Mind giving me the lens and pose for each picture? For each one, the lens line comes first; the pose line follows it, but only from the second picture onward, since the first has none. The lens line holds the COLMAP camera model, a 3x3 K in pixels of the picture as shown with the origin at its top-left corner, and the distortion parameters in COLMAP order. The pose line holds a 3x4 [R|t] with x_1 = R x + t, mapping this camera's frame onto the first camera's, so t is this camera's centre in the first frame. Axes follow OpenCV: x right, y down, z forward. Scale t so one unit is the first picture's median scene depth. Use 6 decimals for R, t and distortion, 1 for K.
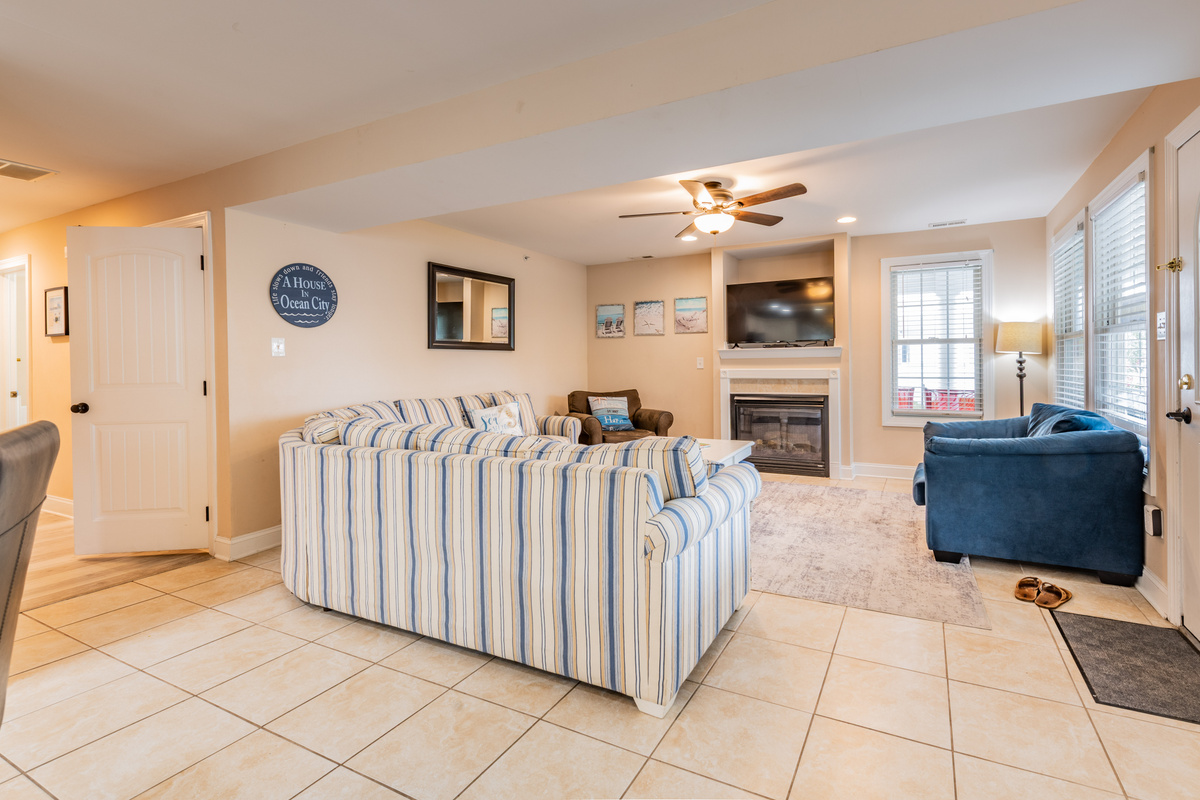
lens RADIAL K [[534.1, 0, 665.4], [0, 534.1, 359.0], [0, 0, 1]] dist [-0.015865, -0.000647]
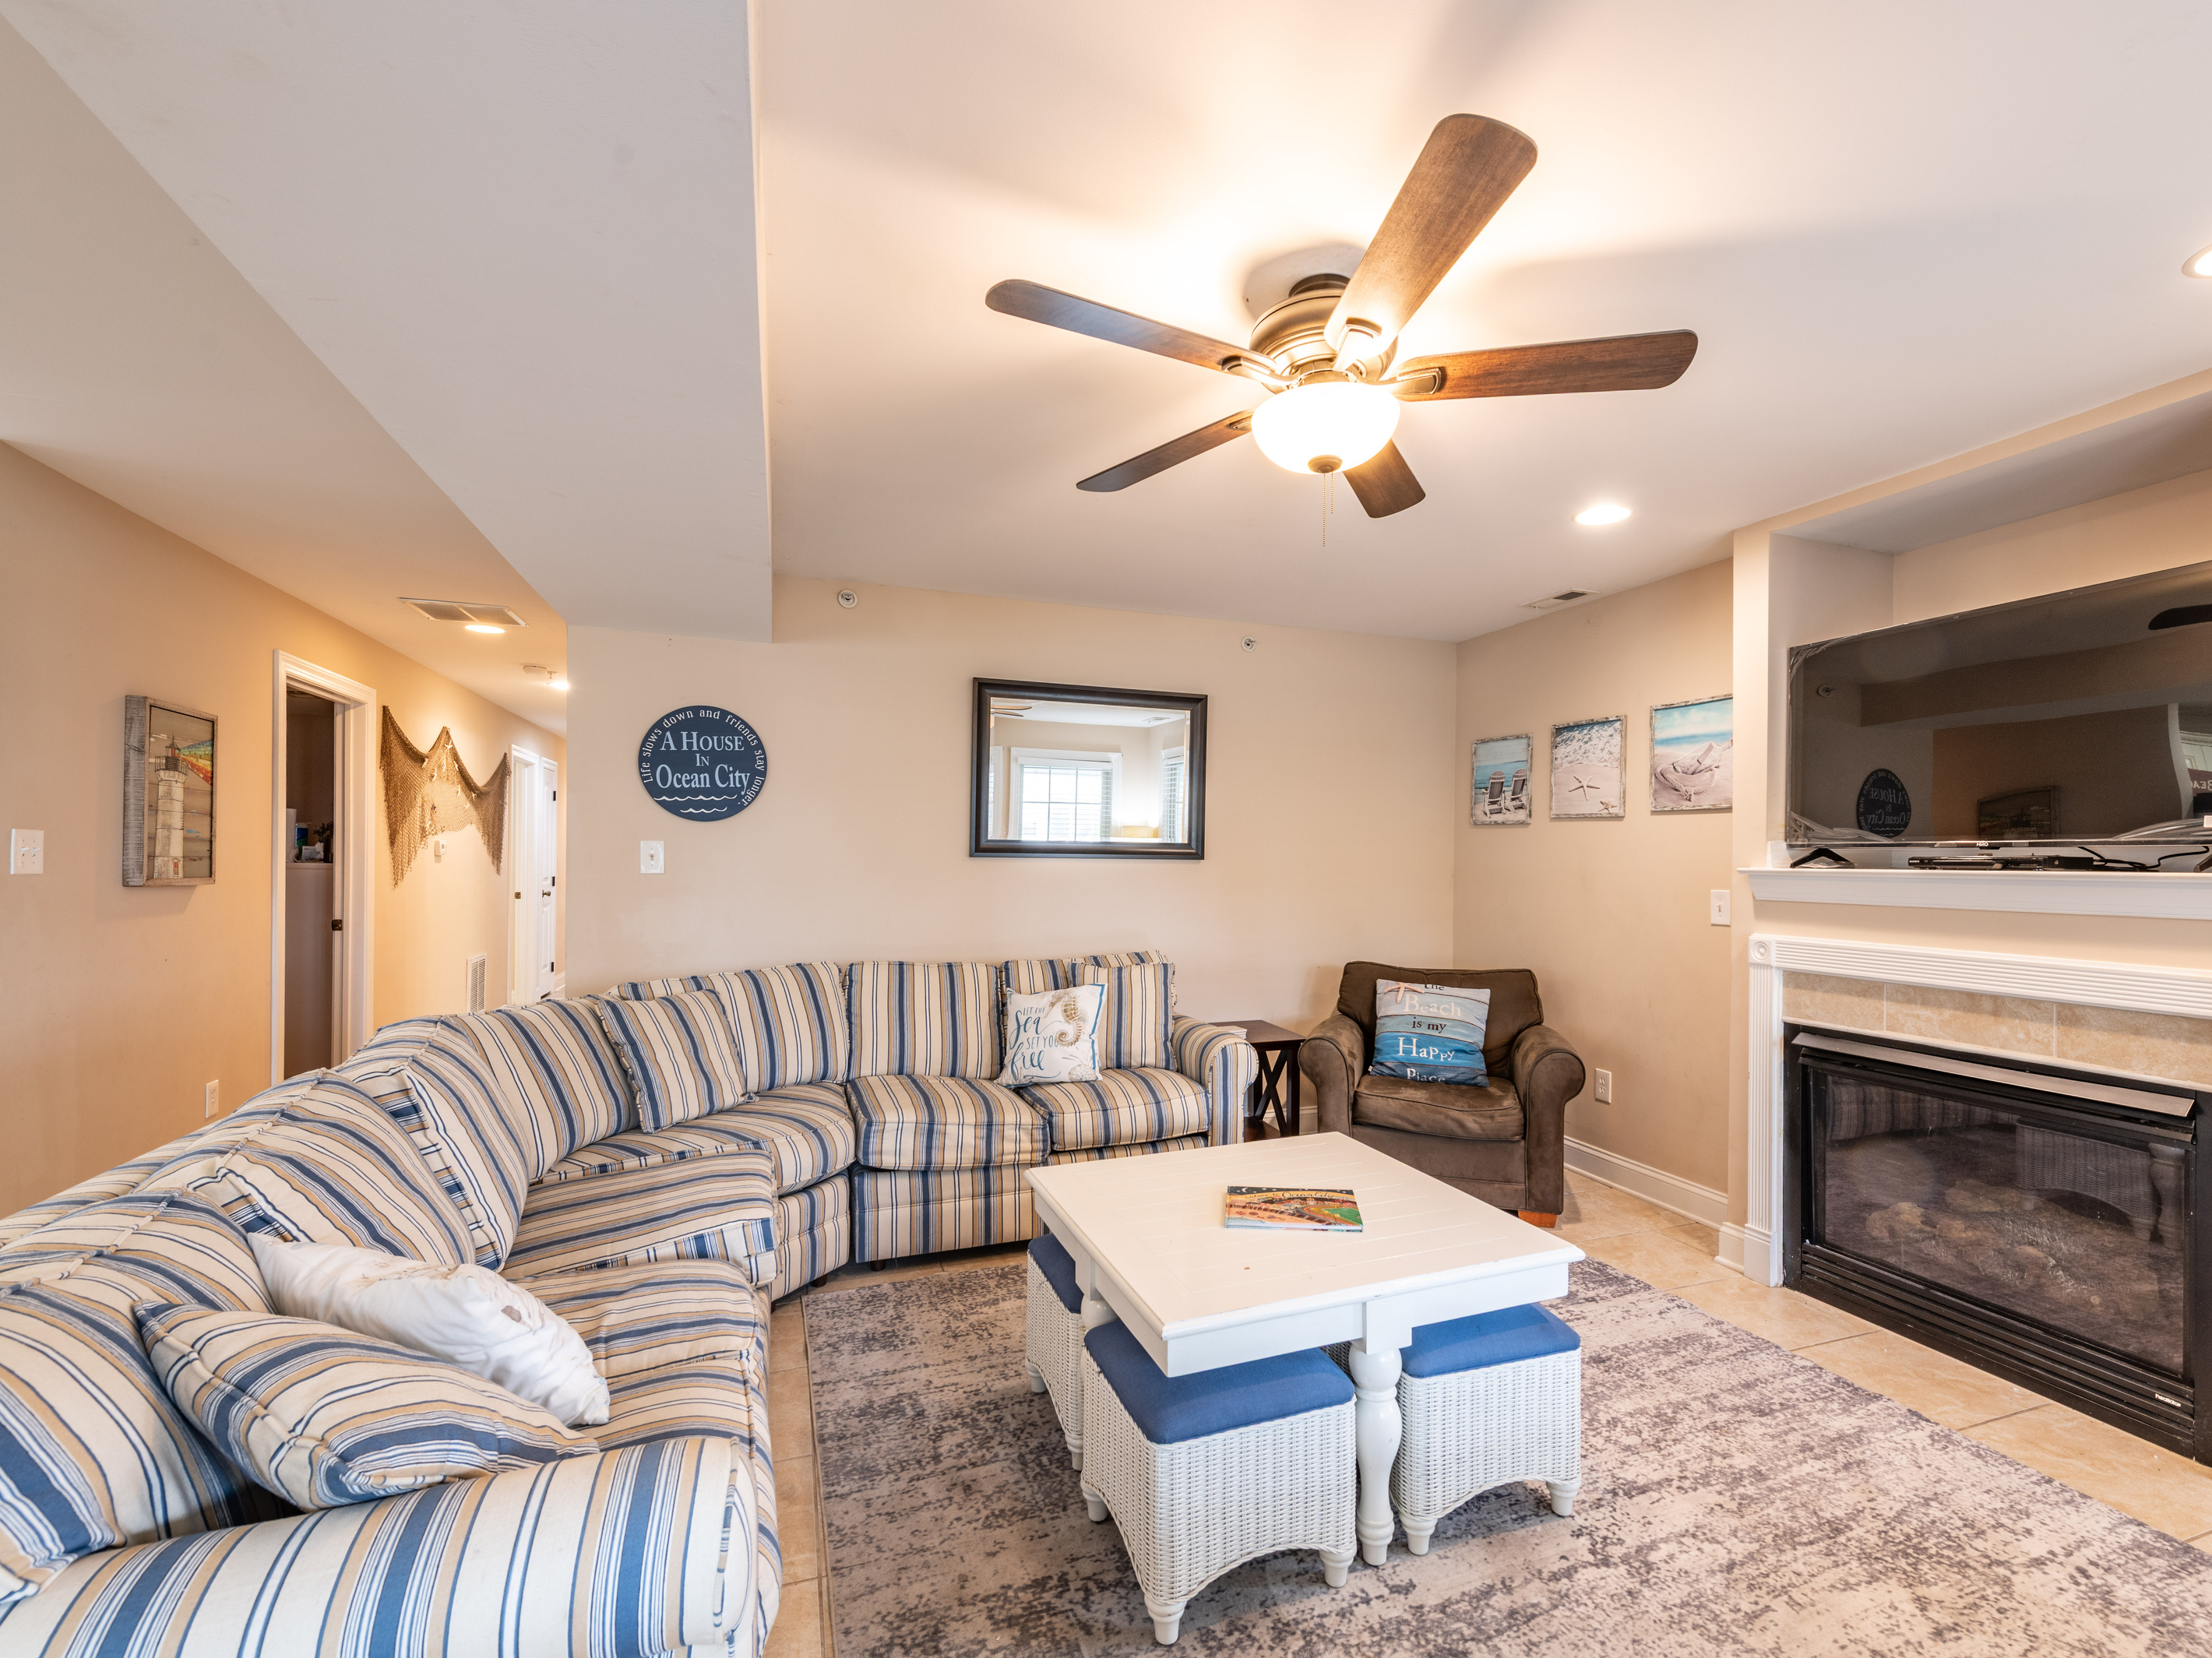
lens RADIAL K [[1008.2, 0, 1157.8], [0, 1008.2, 846.3], [0, 0, 1]] dist [0.014031, -0.004465]
pose [[0.724395, 0.011335, -0.689292, 0.274555], [-0.012875, 0.999913, 0.002913, -0.029995], [0.689265, 0.006765, 0.724477, 0.396856]]
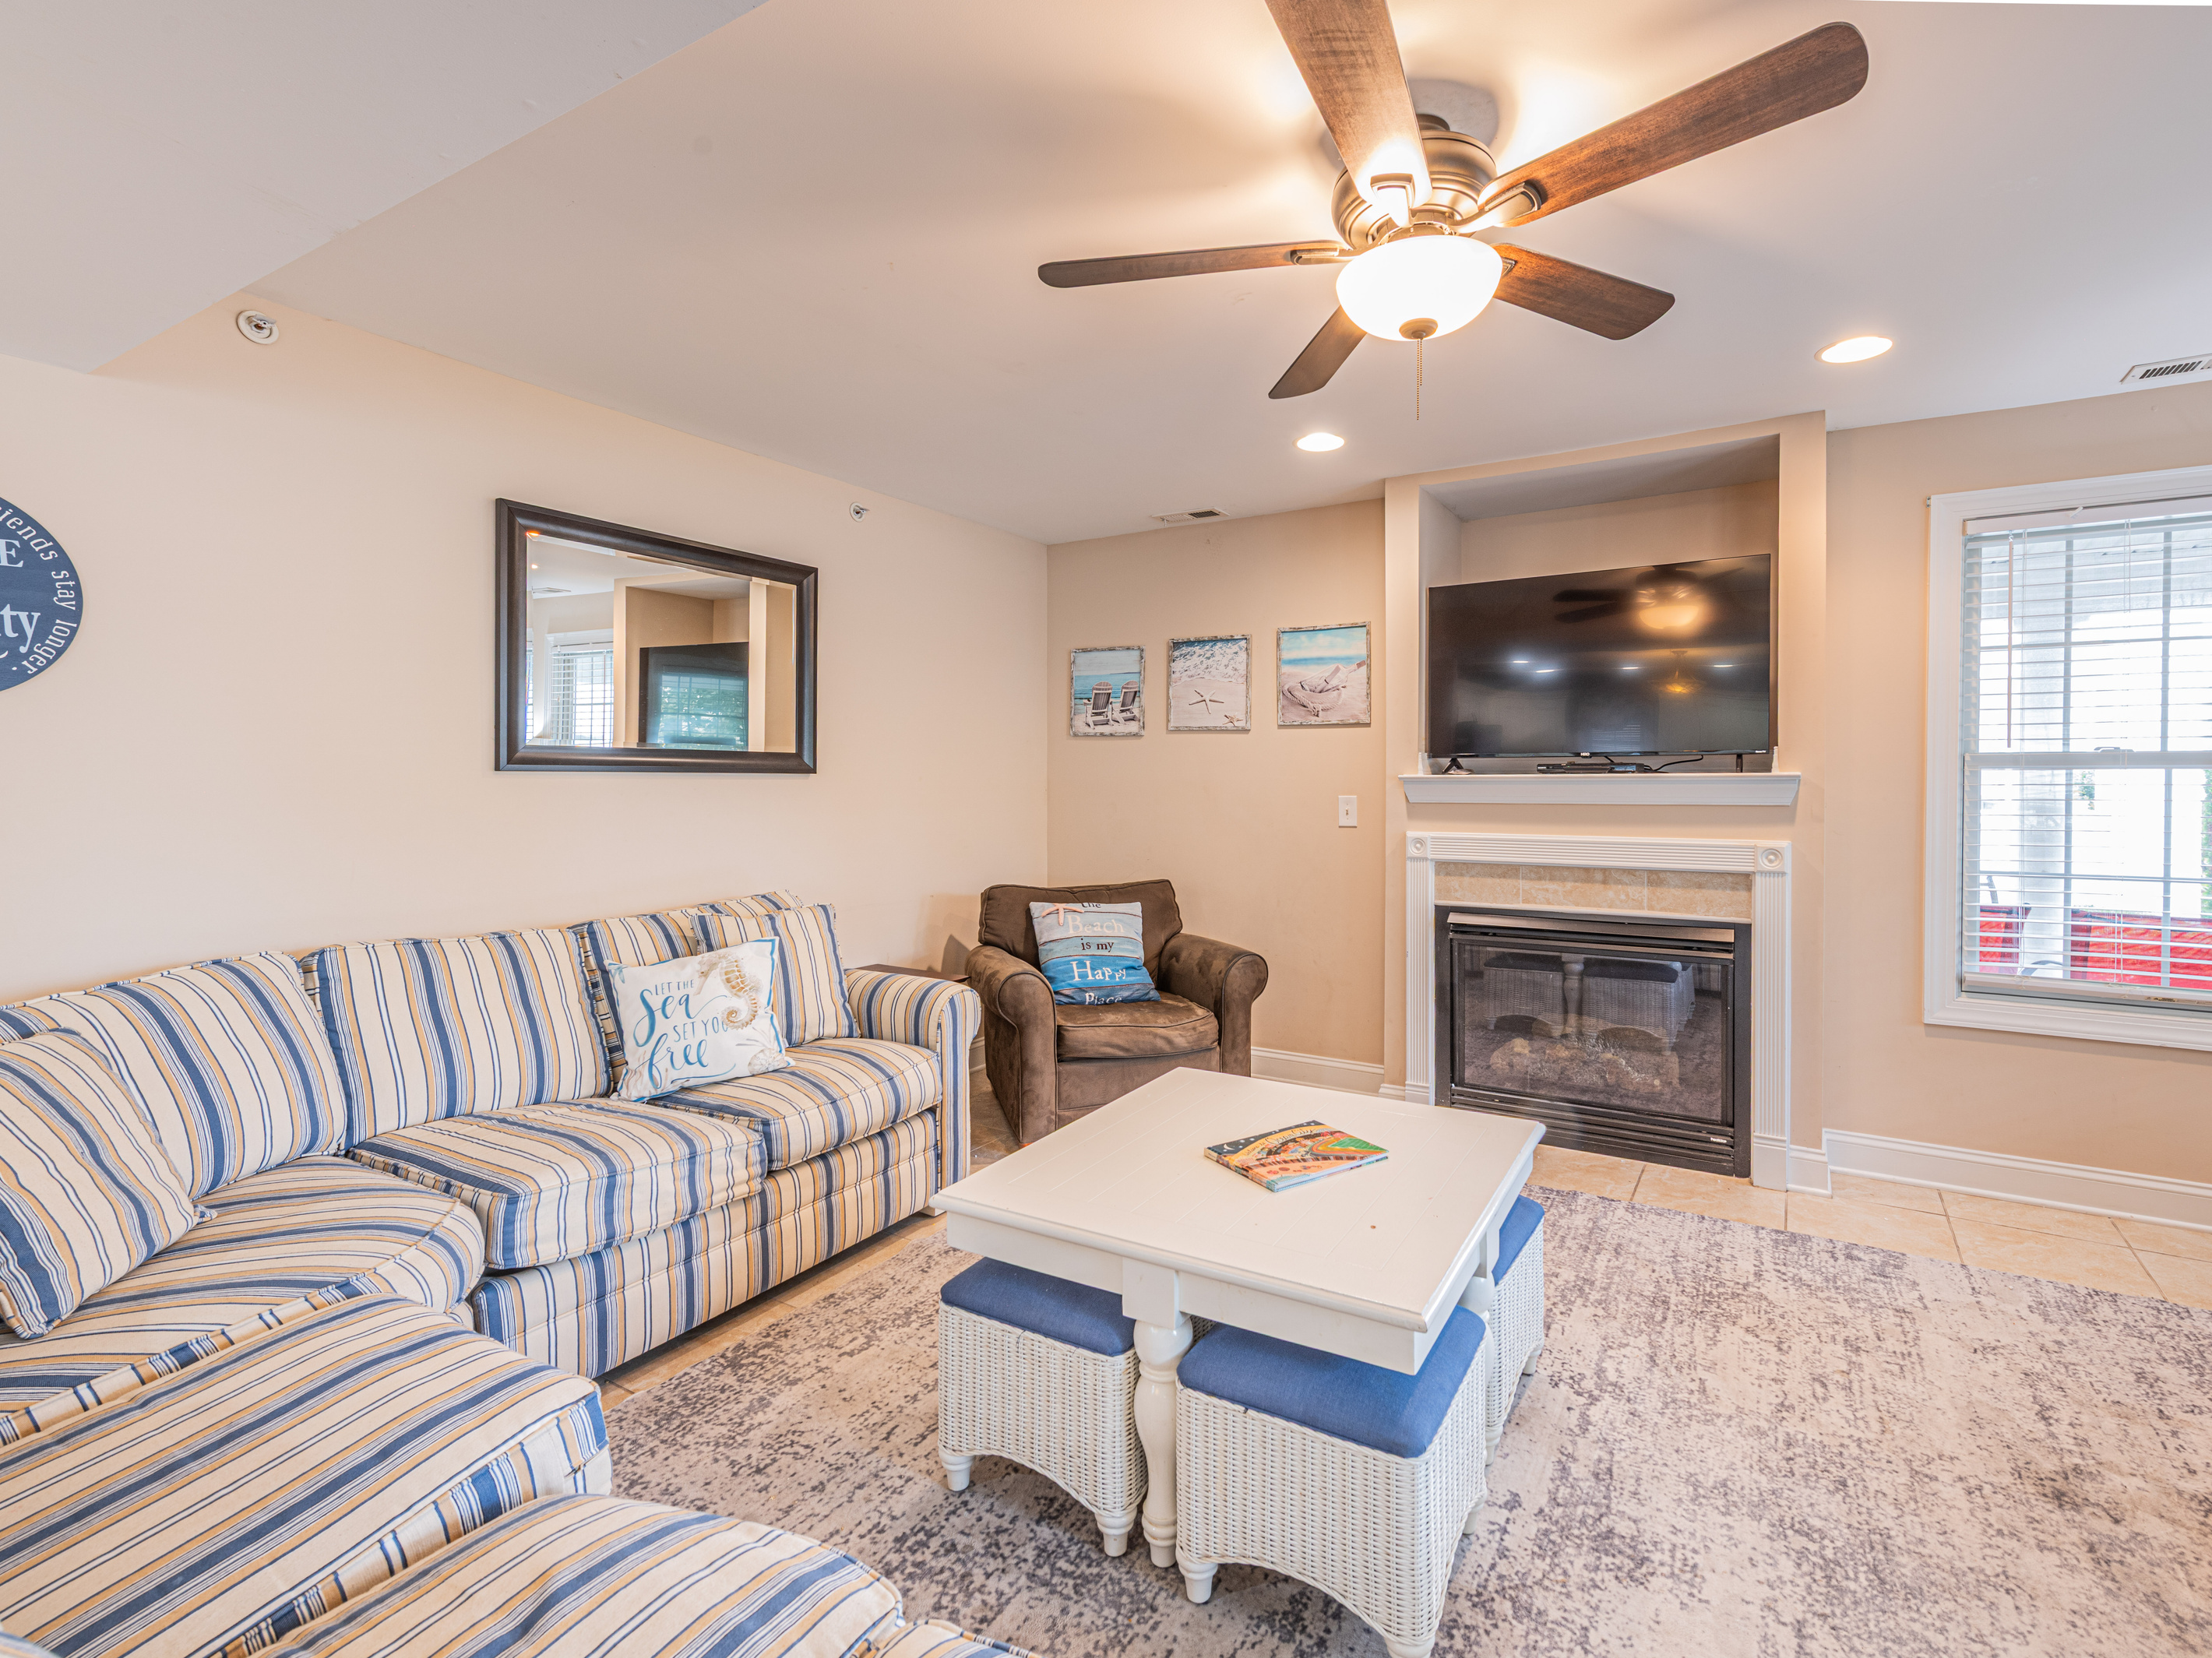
lens RADIAL K [[1040.5, 0, 1201.4], [0, 1040.5, 783.9], [0, 0, 1]] dist [0.012298, -0.003294]
pose [[0.997467, 0.011492, -0.070196, 0.019292], [-0.010600, 0.999858, 0.013074, -0.021445], [0.070337, -0.012296, 0.997448, 0.352677]]
